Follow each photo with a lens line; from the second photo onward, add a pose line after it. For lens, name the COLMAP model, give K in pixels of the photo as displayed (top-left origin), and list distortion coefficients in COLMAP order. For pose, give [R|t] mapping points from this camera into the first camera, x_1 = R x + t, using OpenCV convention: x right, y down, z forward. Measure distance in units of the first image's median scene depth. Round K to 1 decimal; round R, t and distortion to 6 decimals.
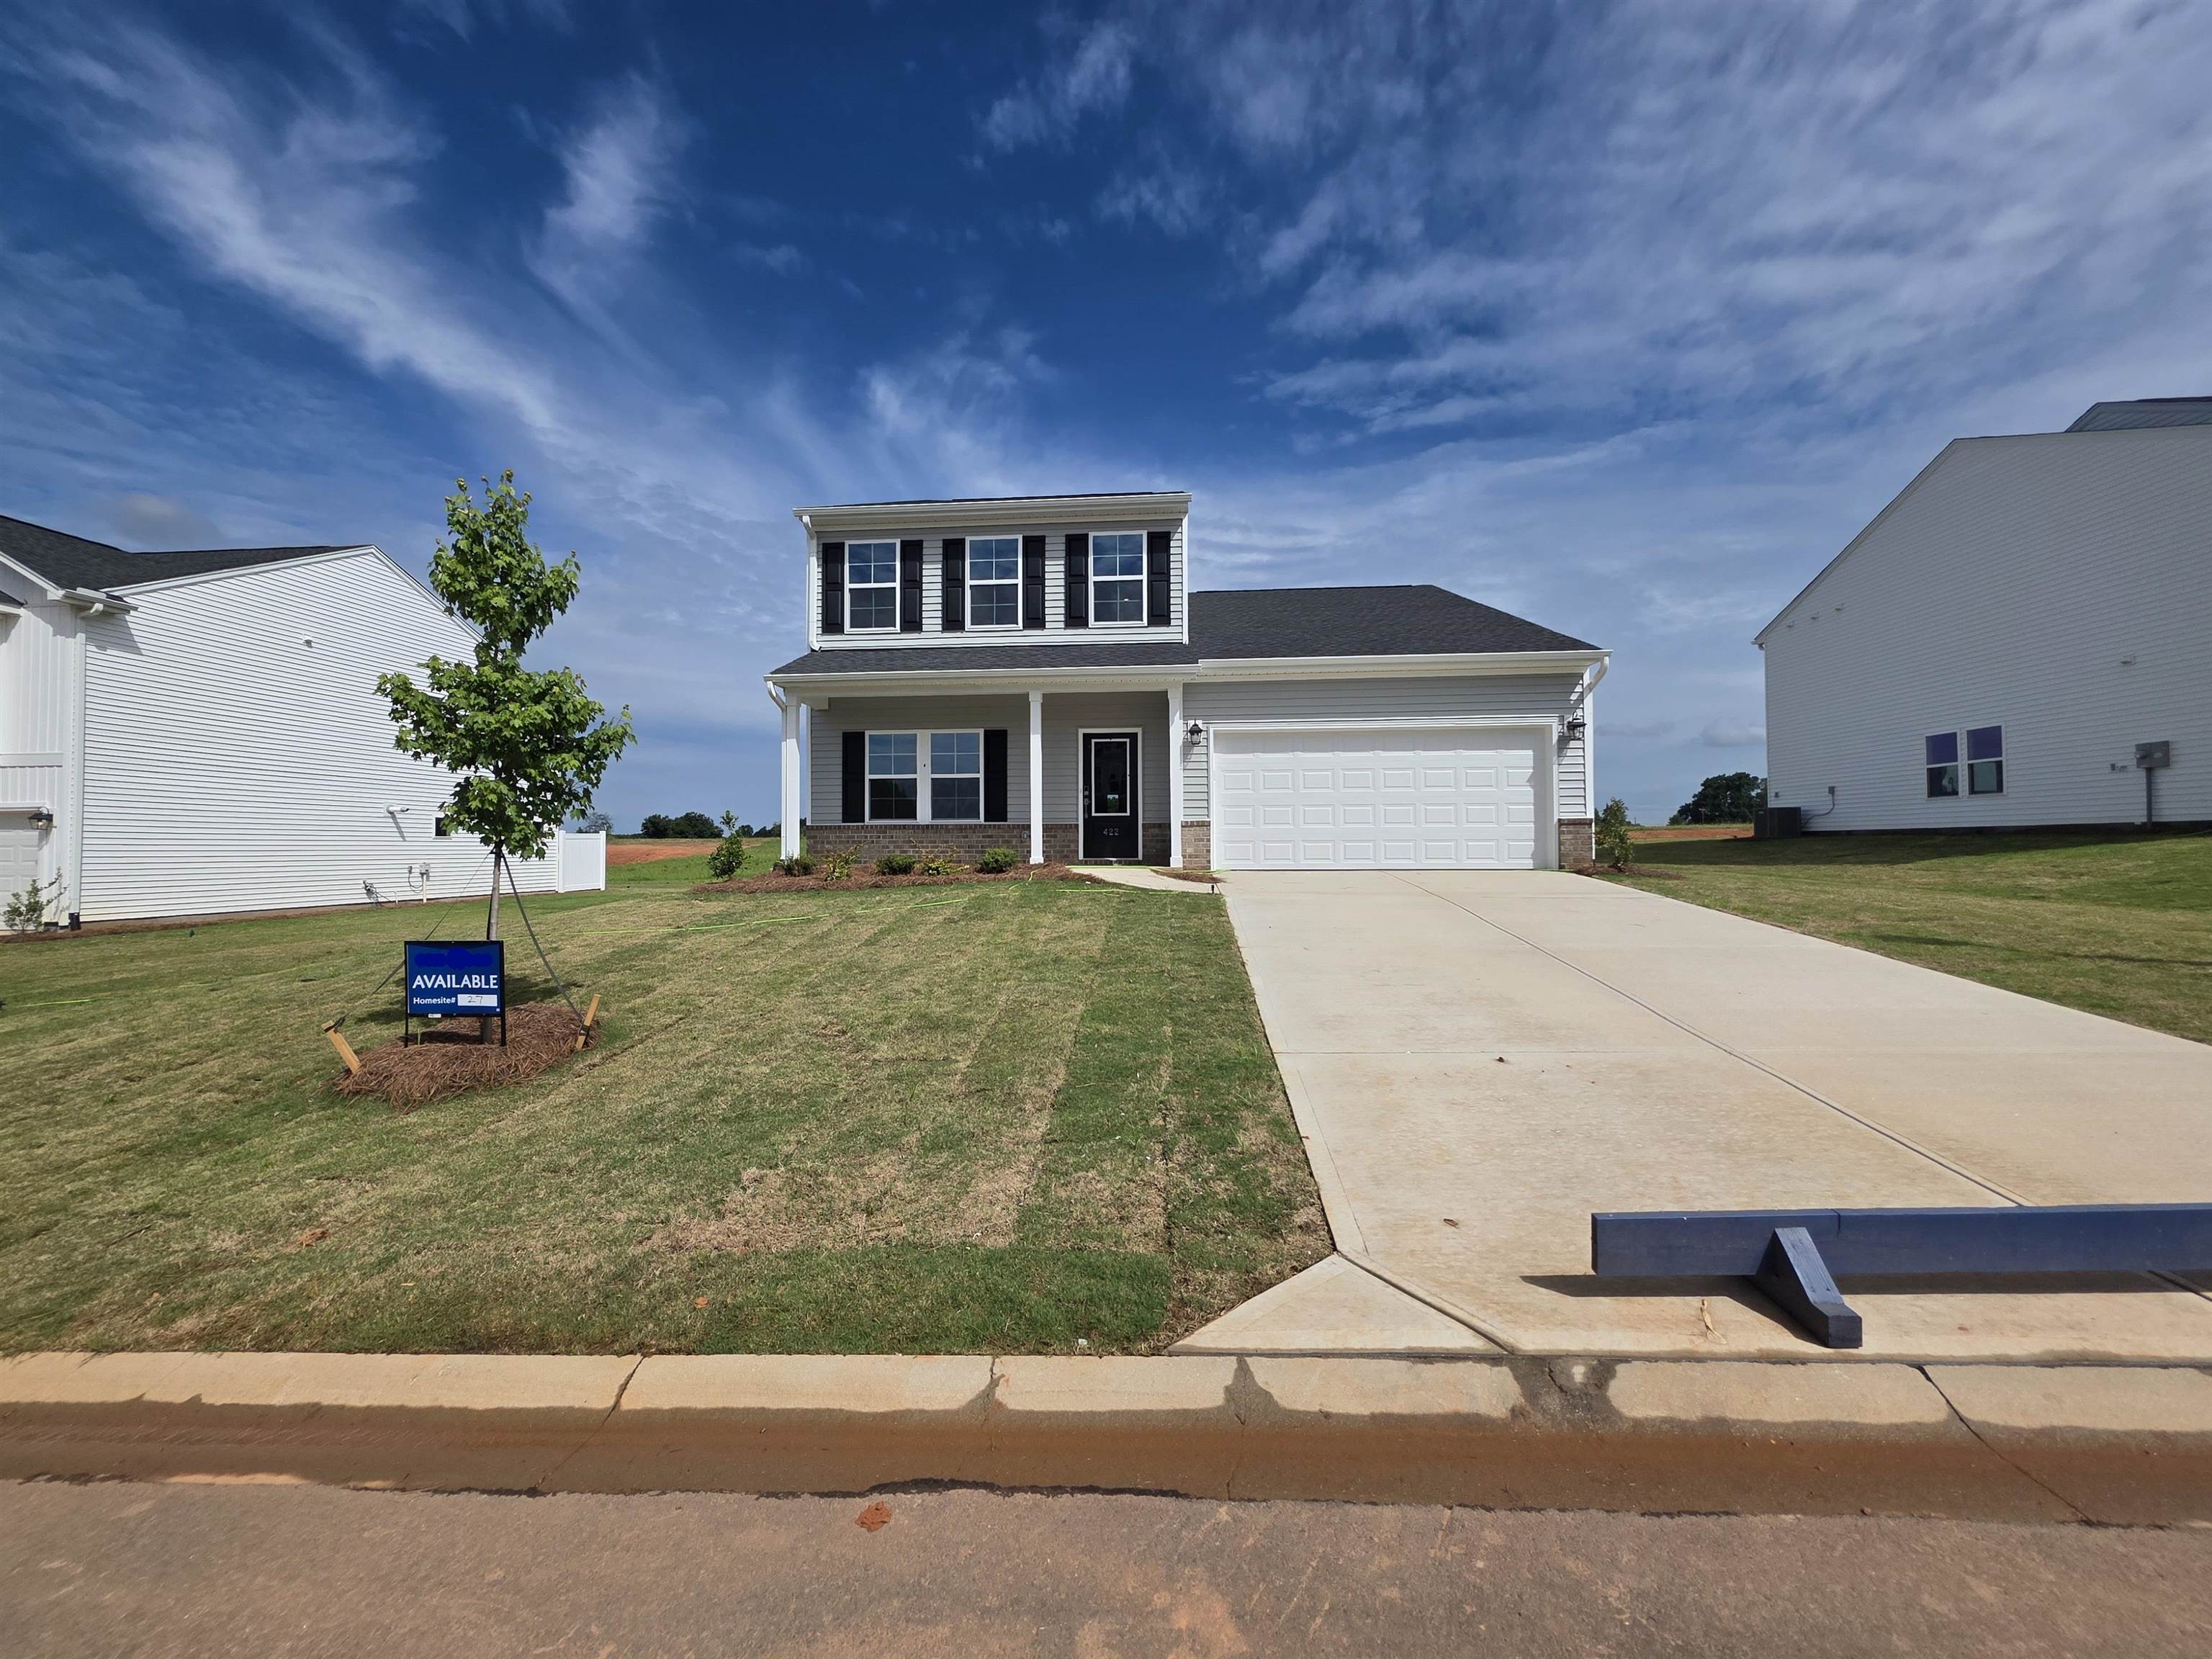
lens RADIAL K [[705.4, 0, 1106.0], [0, 705.4, 829.5], [0, 0, 1]] dist [-0.000553, -0.000013]
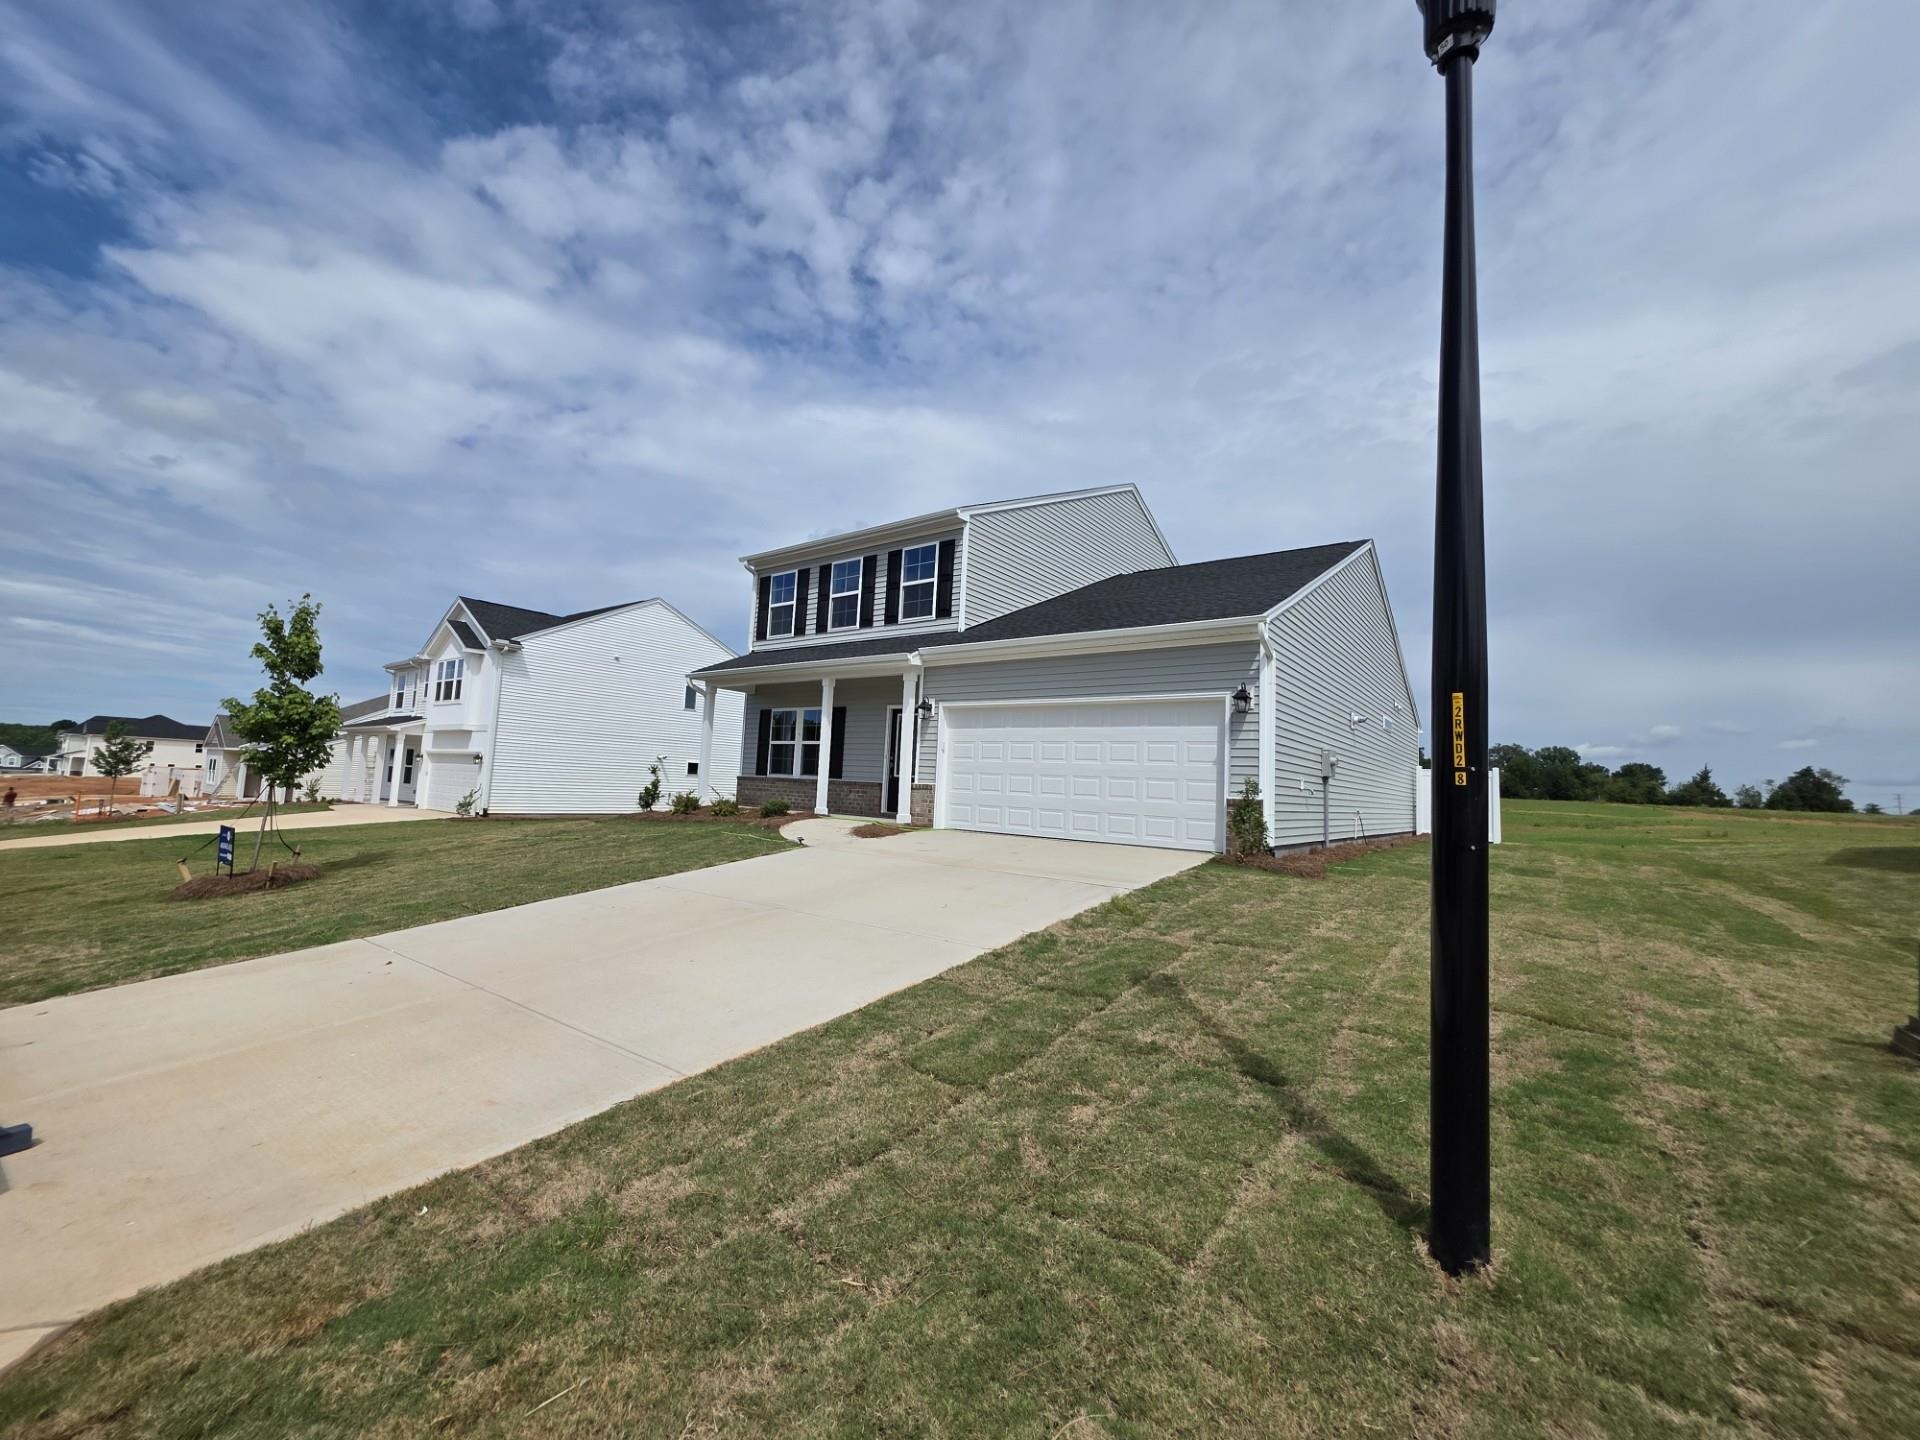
lens RADIAL K [[763.7, 0, 960.0], [0, 763.7, 720.0], [0, 0, 1]] dist [0.000245, 0.000334]
pose [[0.832985, -0.002730, -0.553289, 0.792198], [-0.052544, 0.995078, -0.084016, -0.013392], [0.550795, 0.099056, 0.828742, -0.025704]]
